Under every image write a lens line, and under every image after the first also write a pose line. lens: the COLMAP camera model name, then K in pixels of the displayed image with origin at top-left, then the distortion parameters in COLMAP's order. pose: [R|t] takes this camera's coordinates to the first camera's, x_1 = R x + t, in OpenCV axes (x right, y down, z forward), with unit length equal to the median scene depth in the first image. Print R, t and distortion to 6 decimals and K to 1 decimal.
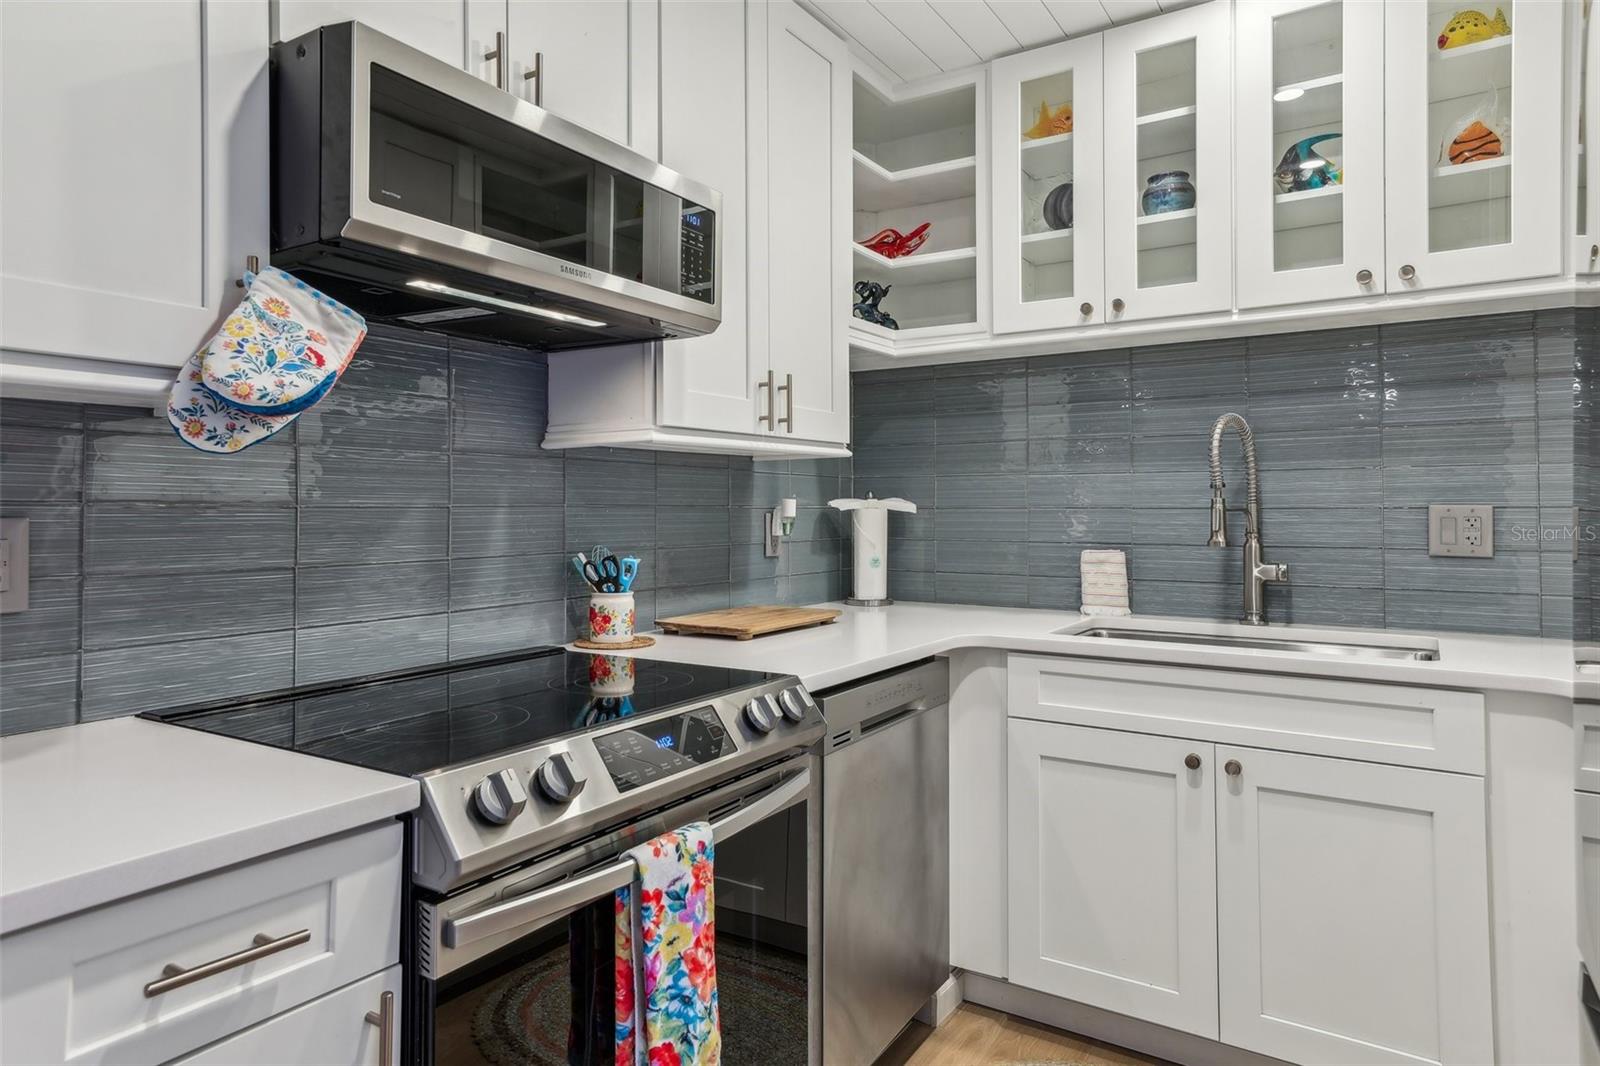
lens RADIAL K [[1003.7, 0, 761.3], [0, 1003.7, 499.8], [0, 0, 1]] dist [0.006609, 0.019249]
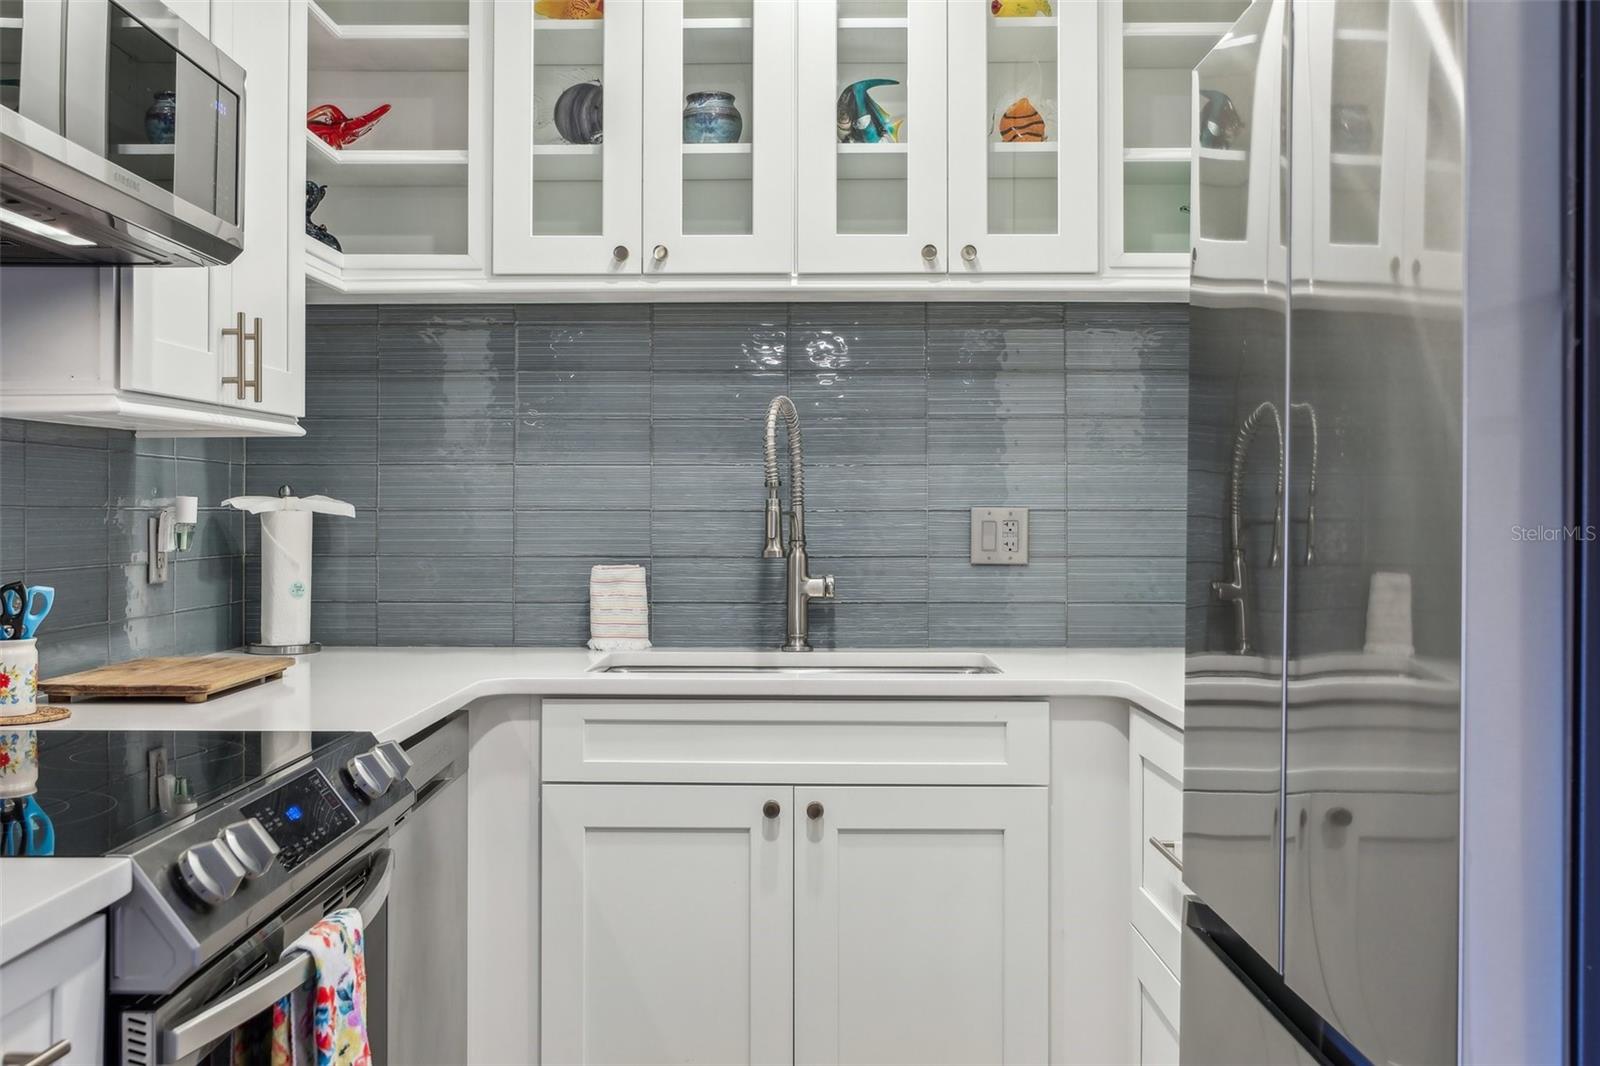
lens RADIAL K [[1621.5, 0, 798.2], [0, 1621.5, 532.1], [0, 0, 1]] dist [-0.029173, 0.000000]
pose [[0.847374, -0.005812, 0.530965, -0.241931], [-0.006186, 0.999764, 0.020816, -0.002273], [-0.530961, -0.020924, 0.847138, -0.144740]]
